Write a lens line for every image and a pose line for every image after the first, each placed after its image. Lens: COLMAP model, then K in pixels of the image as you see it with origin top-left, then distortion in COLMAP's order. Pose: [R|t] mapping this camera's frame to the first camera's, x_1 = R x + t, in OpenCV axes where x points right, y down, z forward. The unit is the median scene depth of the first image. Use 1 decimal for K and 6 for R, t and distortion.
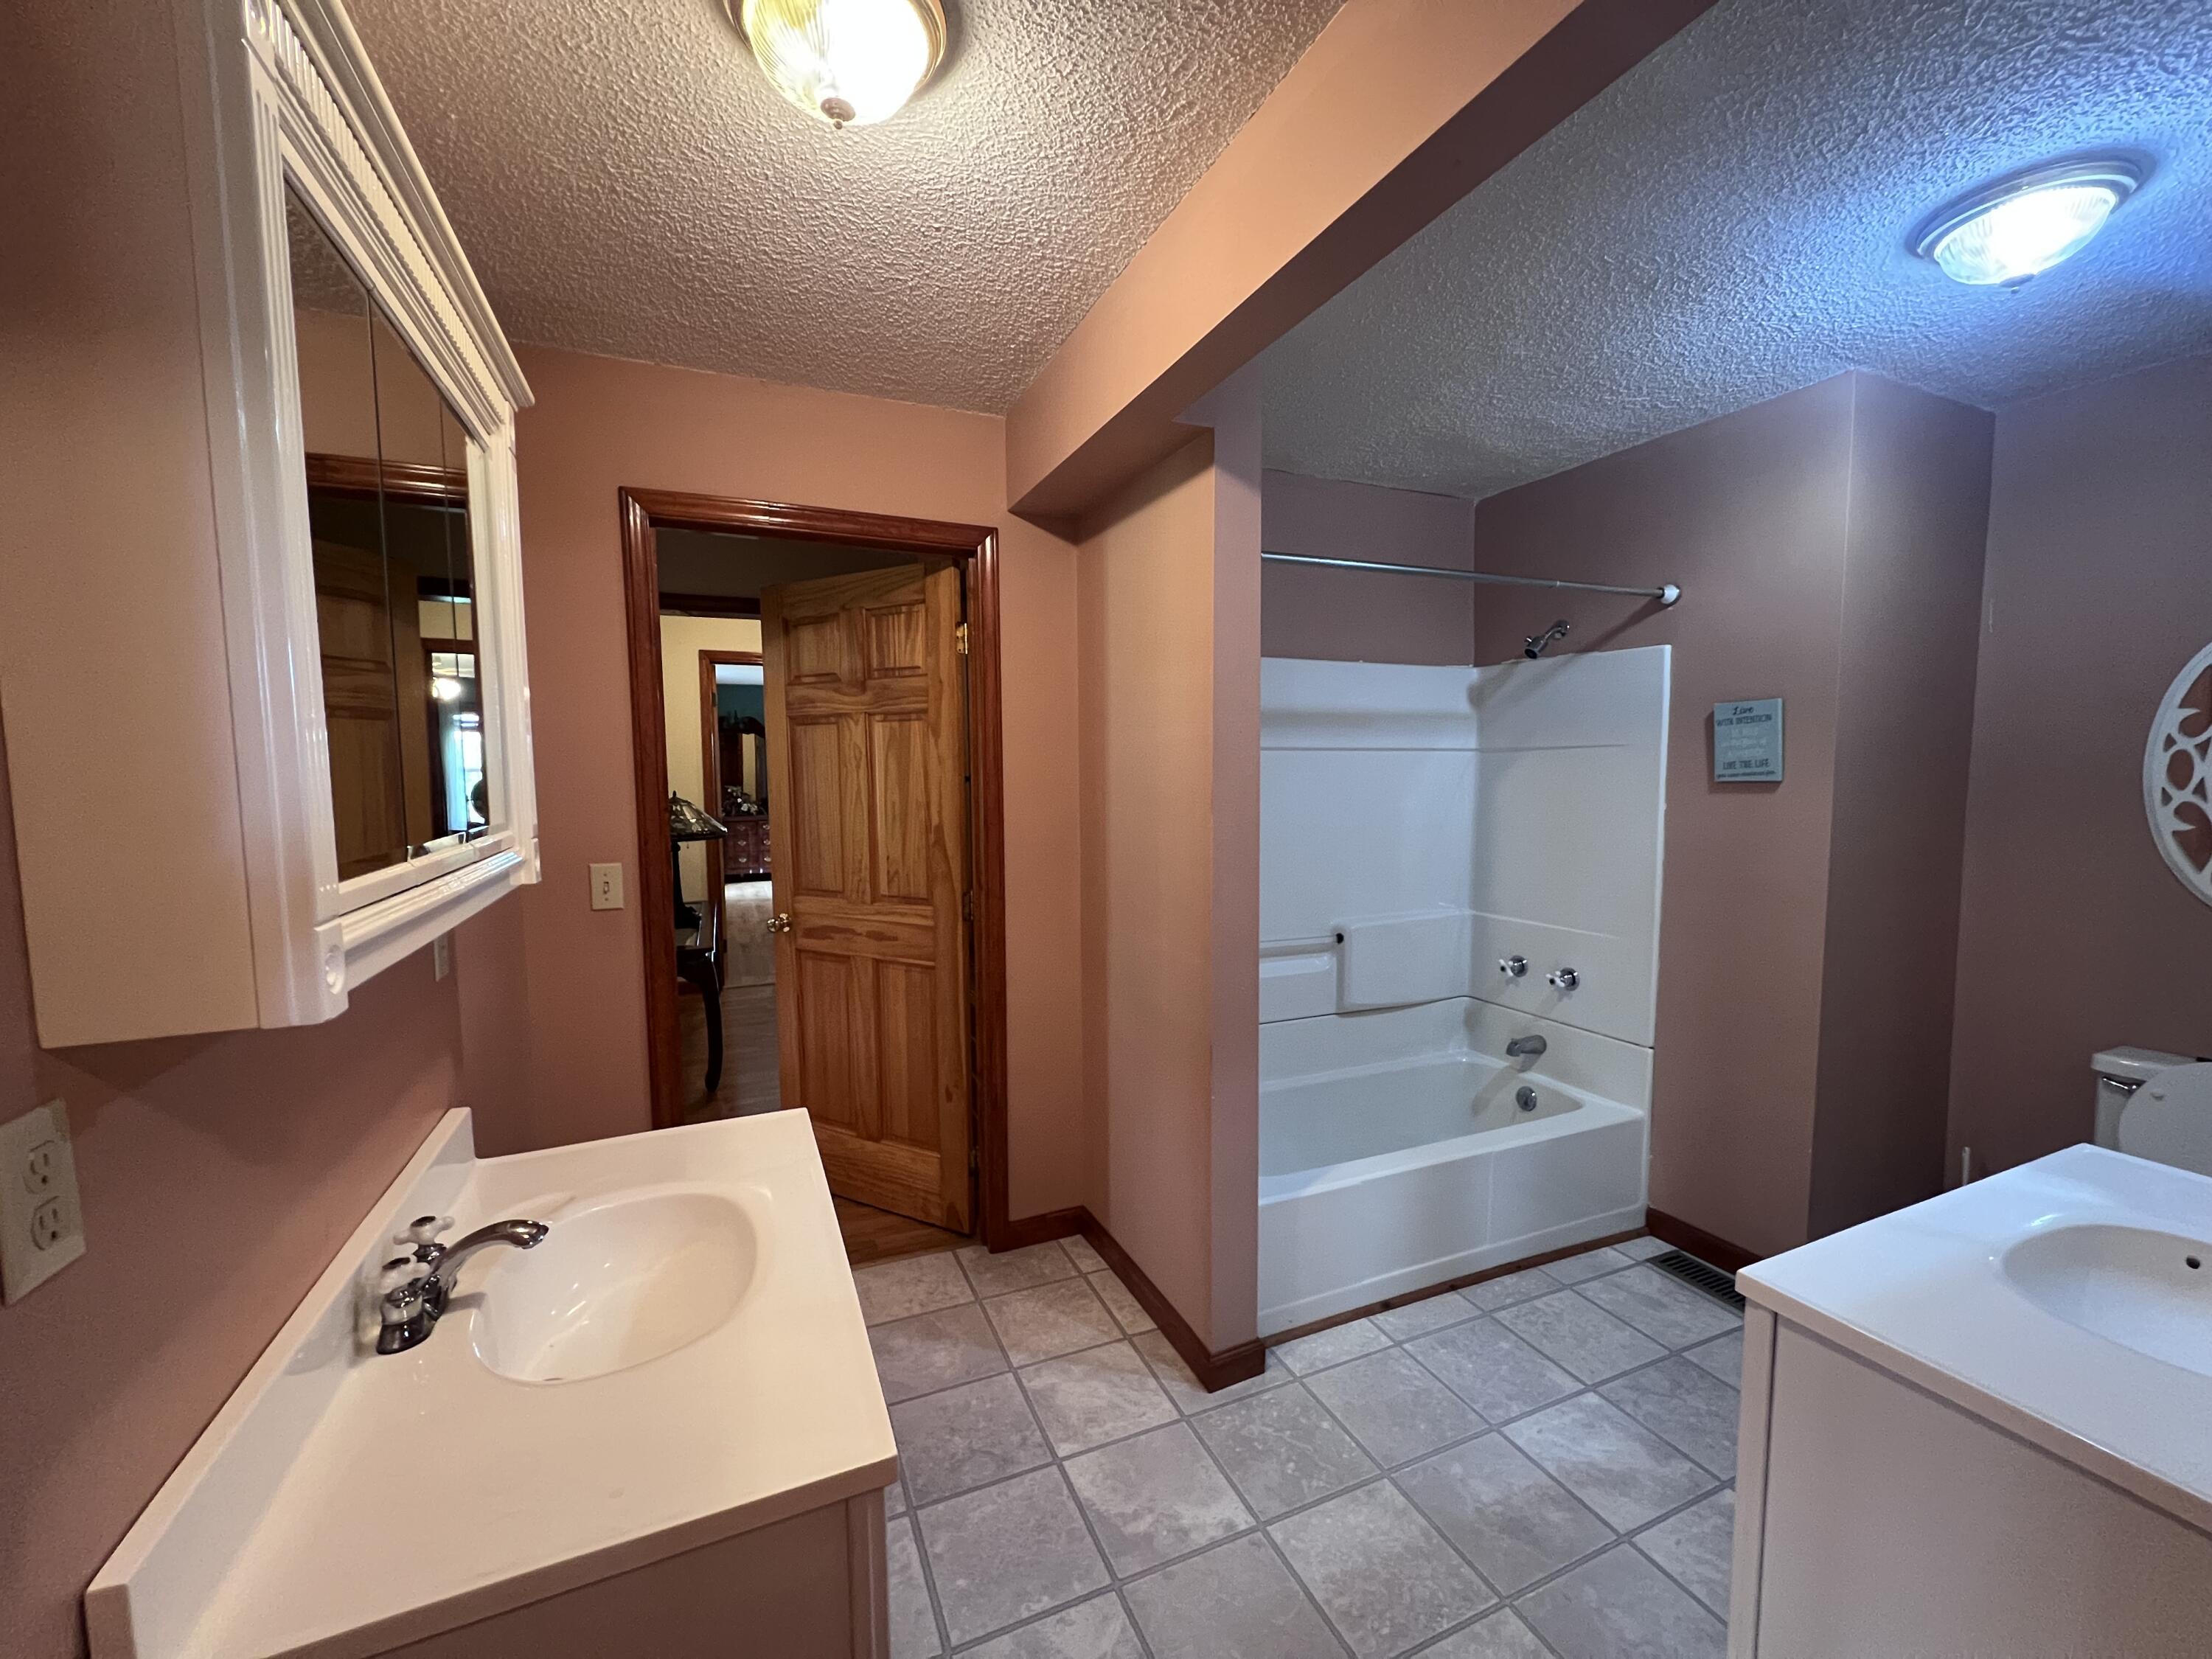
lens RADIAL K [[882.2, 0, 1110.8], [0, 882.2, 835.6], [0, 0, 1]] dist [-0.002101, -0.000194]
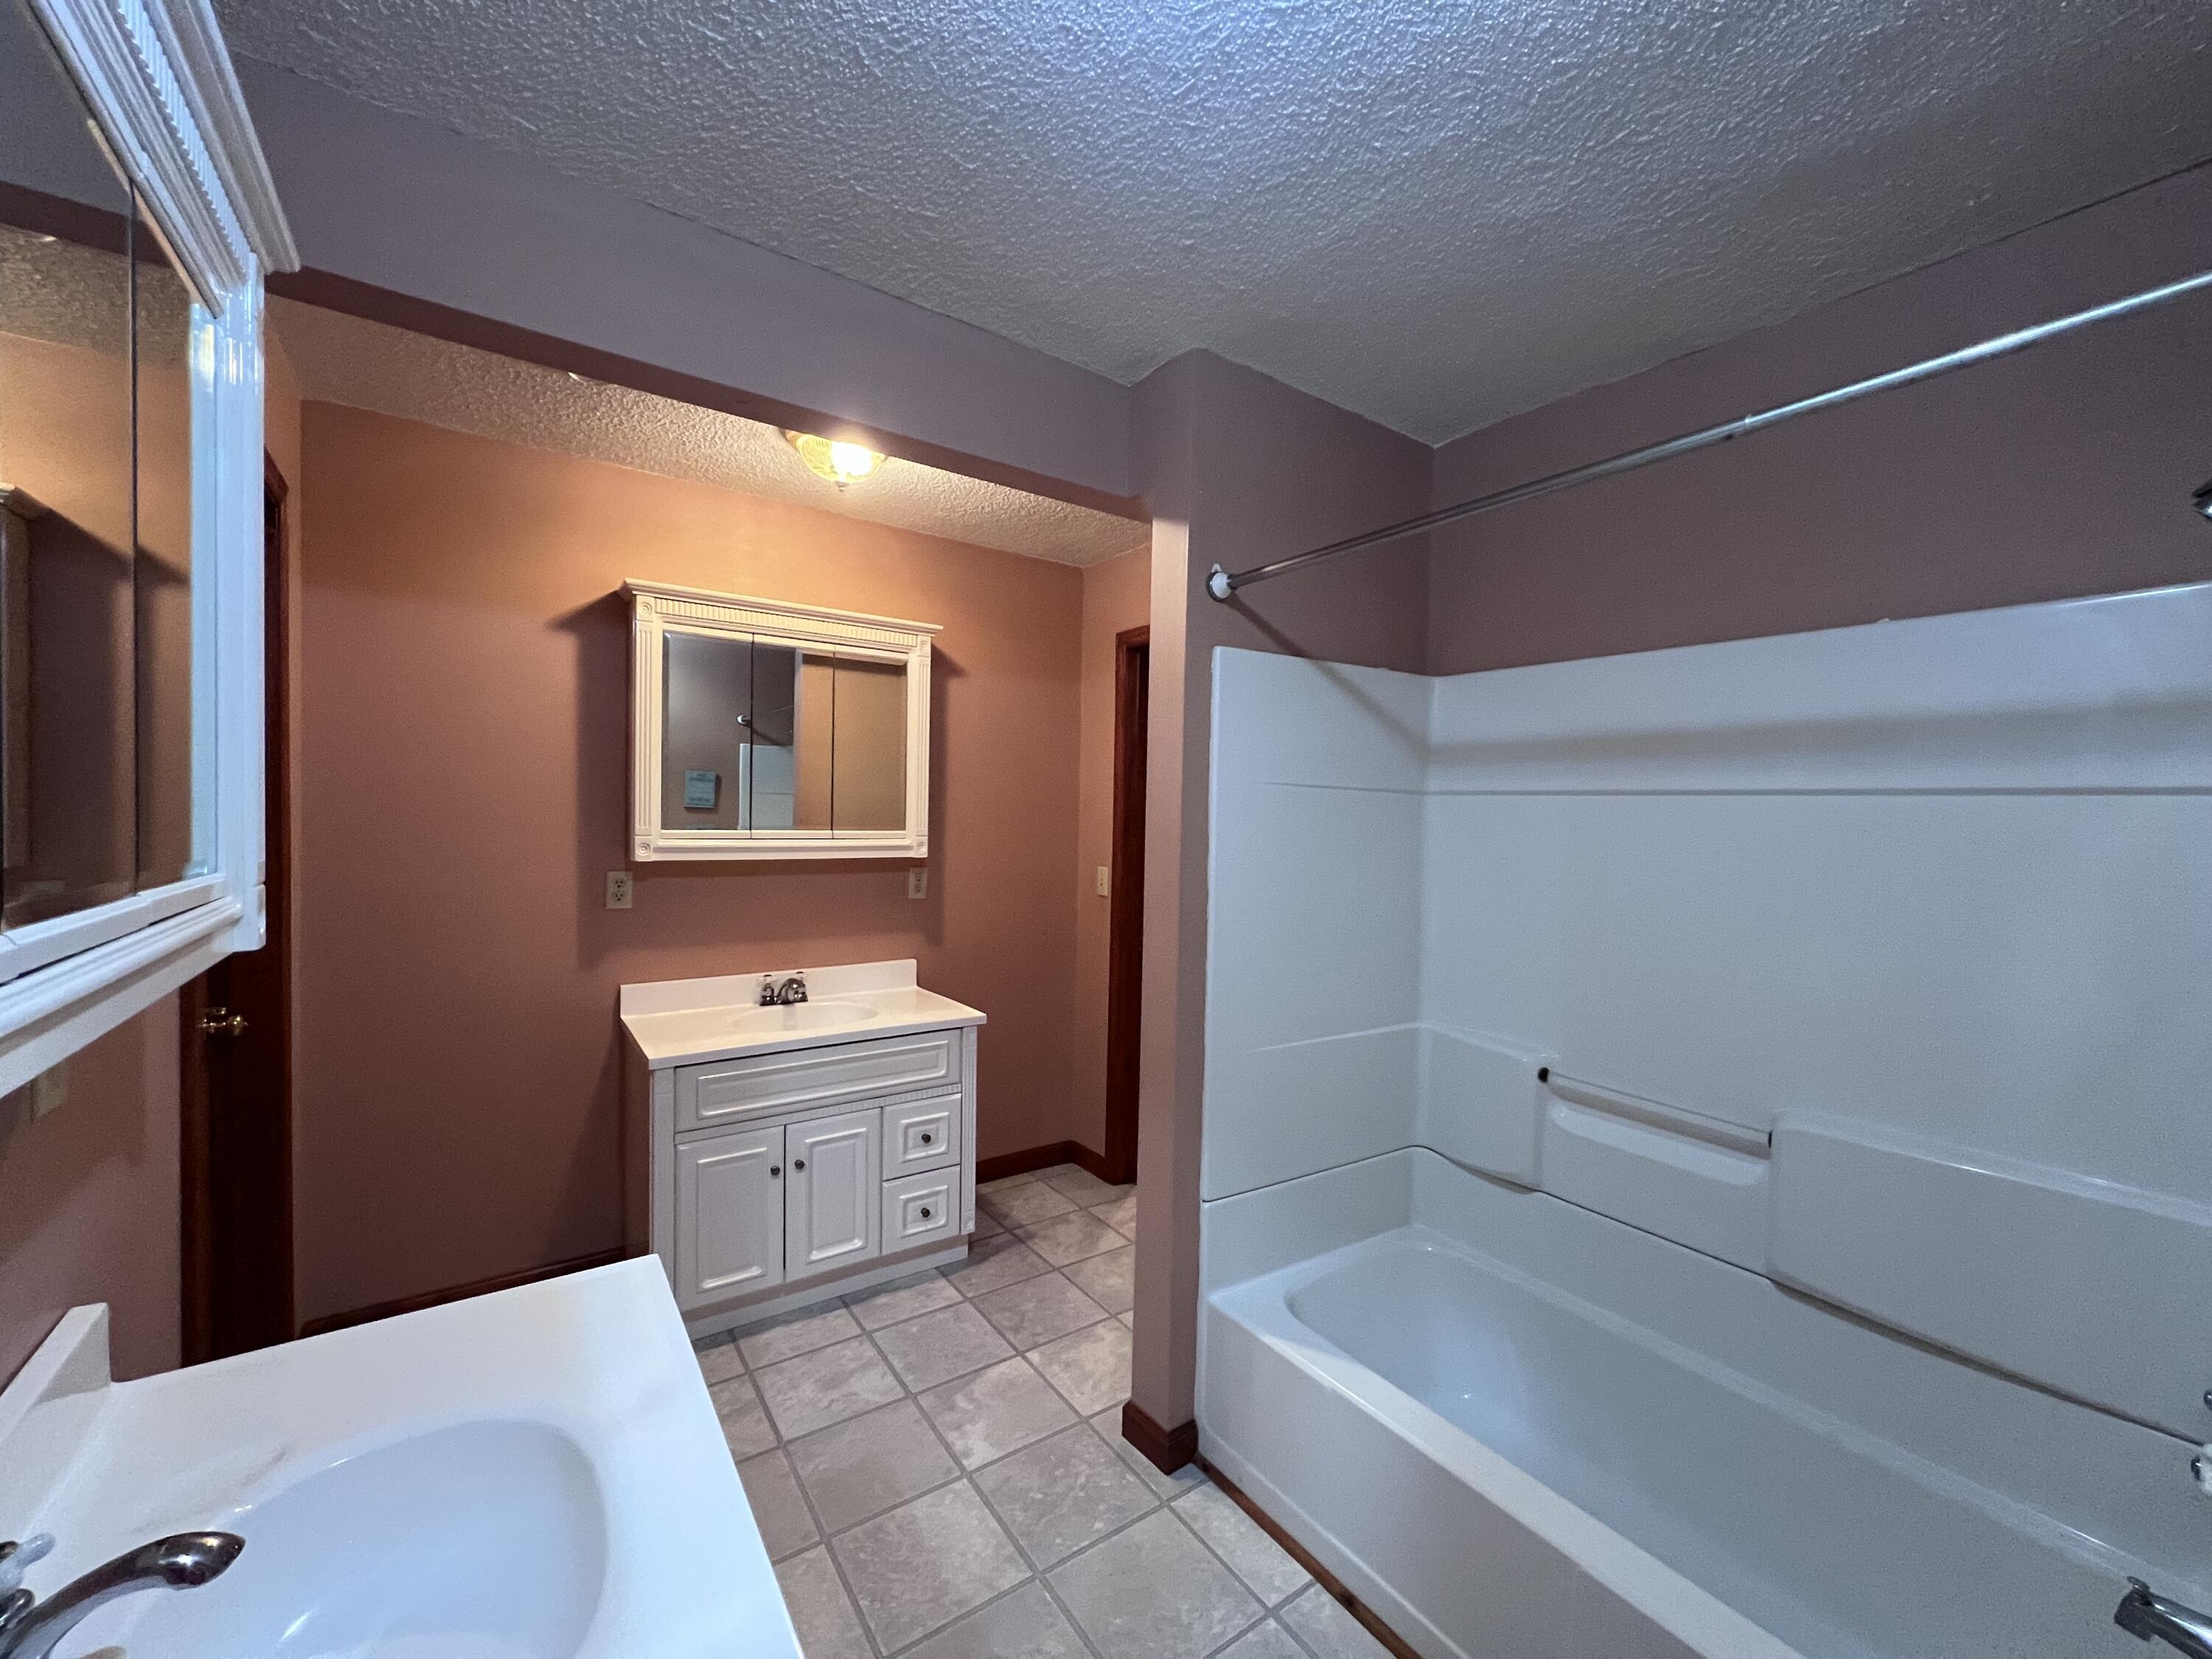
lens RADIAL K [[882.2, 0, 1110.8], [0, 882.2, 835.6], [0, 0, 1]] dist [-0.002101, -0.000194]
pose [[0.199315, 0.035130, -0.979306, 1.280570], [-0.102206, 0.994652, 0.014879, -0.064291], [0.974591, 0.097126, 0.201839, 0.871874]]
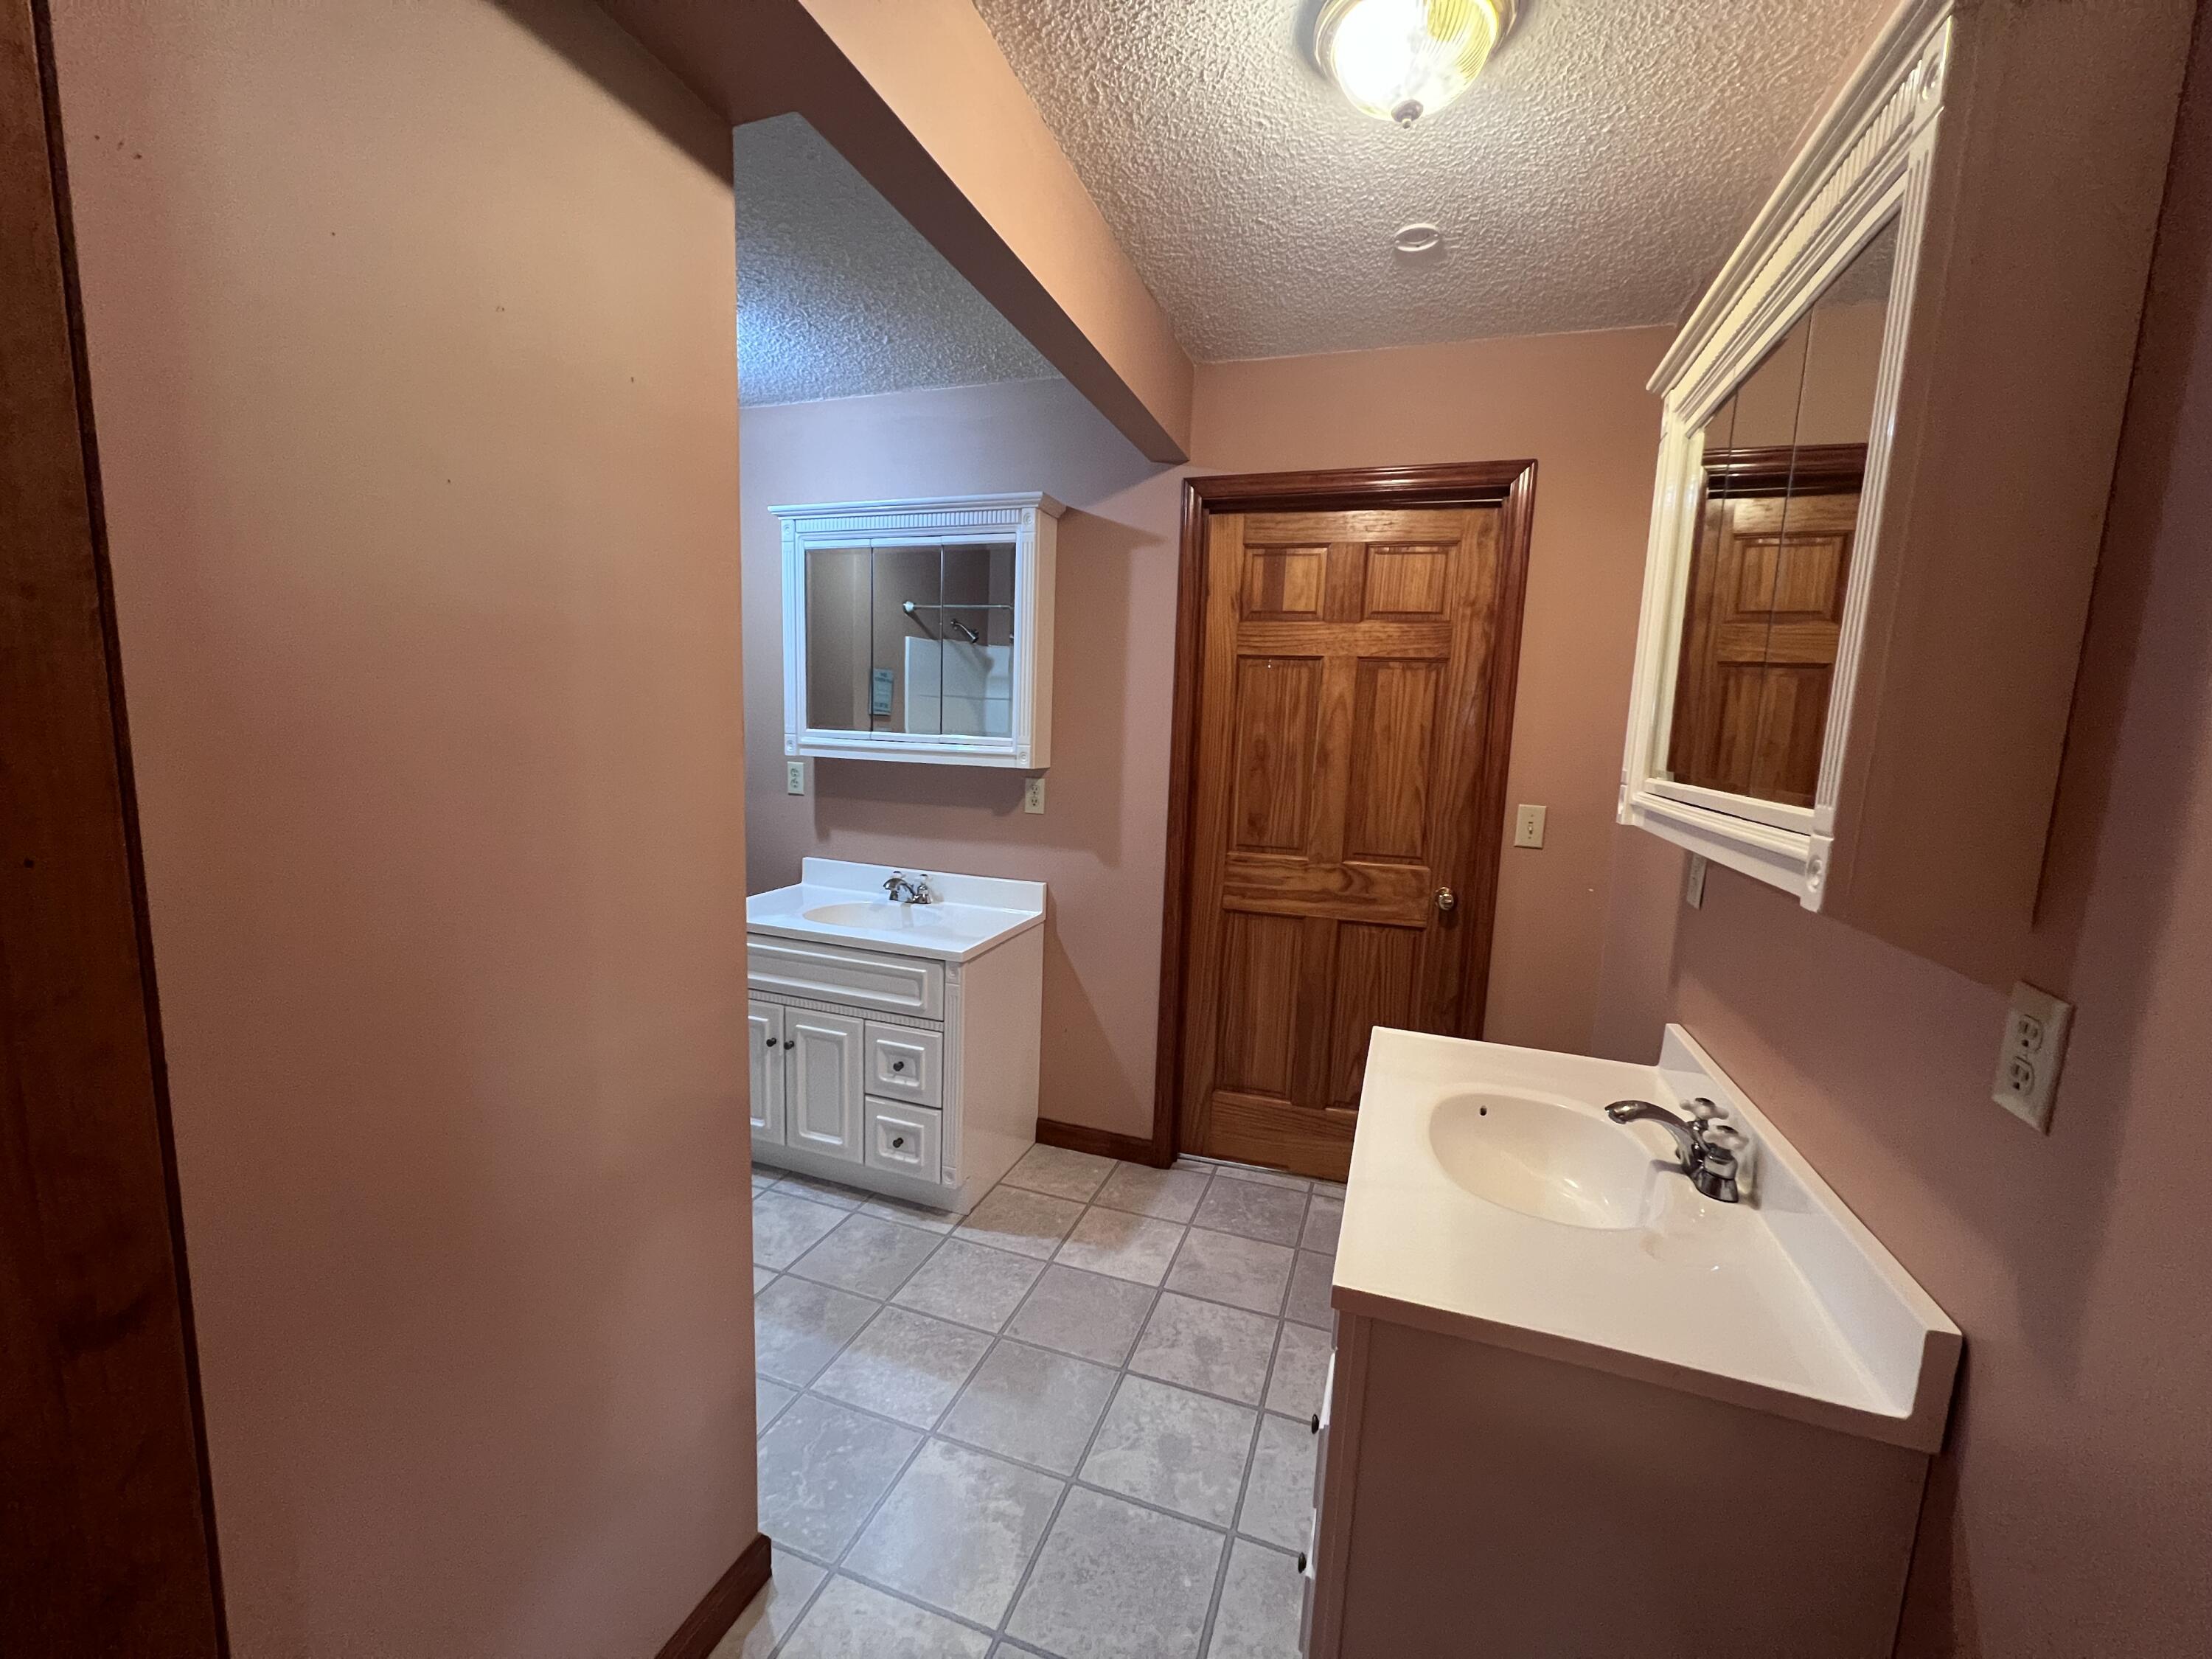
lens RADIAL K [[882.2, 0, 1110.8], [0, 882.2, 835.6], [0, 0, 1]] dist [-0.002101, -0.000194]
pose [[-0.728891, -0.112848, 0.675265, -0.605945], [0.021022, 0.982168, 0.186828, -0.098691], [-0.684307, 0.150373, -0.713521, 1.487957]]
